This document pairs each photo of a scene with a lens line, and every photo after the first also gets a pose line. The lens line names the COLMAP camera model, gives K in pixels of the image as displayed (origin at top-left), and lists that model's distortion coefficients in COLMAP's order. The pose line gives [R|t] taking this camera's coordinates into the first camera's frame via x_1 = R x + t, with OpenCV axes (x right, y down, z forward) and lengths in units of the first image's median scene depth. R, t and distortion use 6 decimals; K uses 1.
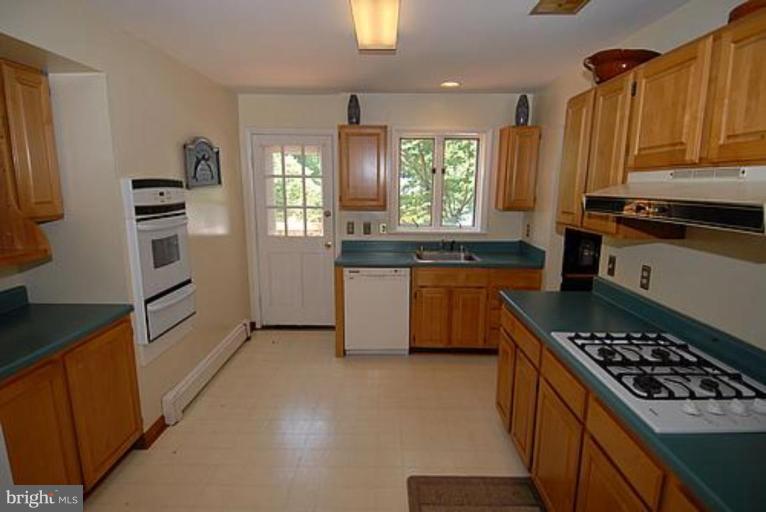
lens RADIAL K [[399.9, 0, 383.0], [0, 399.9, 256.0], [0, 0, 1]] dist [0.048154, -0.053775]
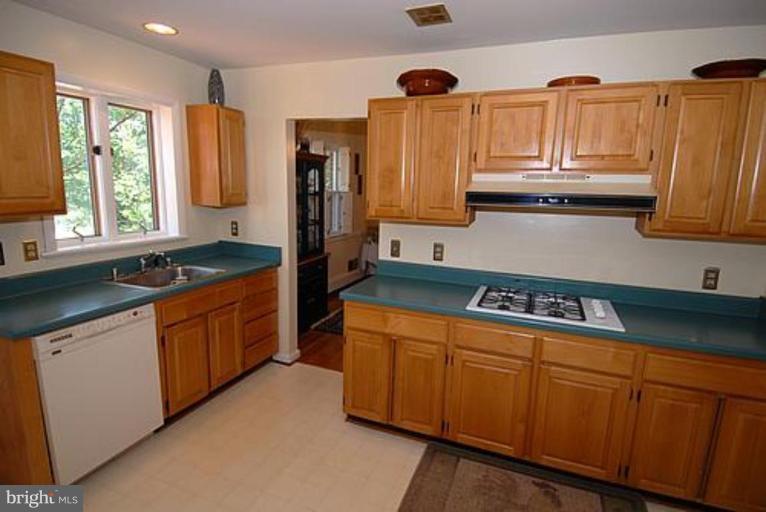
lens RADIAL K [[399.9, 0, 383.0], [0, 399.9, 256.0], [0, 0, 1]] dist [0.048154, -0.053775]
pose [[0.365309, -0.160446, 0.916955, -0.385684], [0.138852, 0.983407, 0.116756, -0.068994], [-0.920472, 0.084669, 0.381526, 0.406028]]
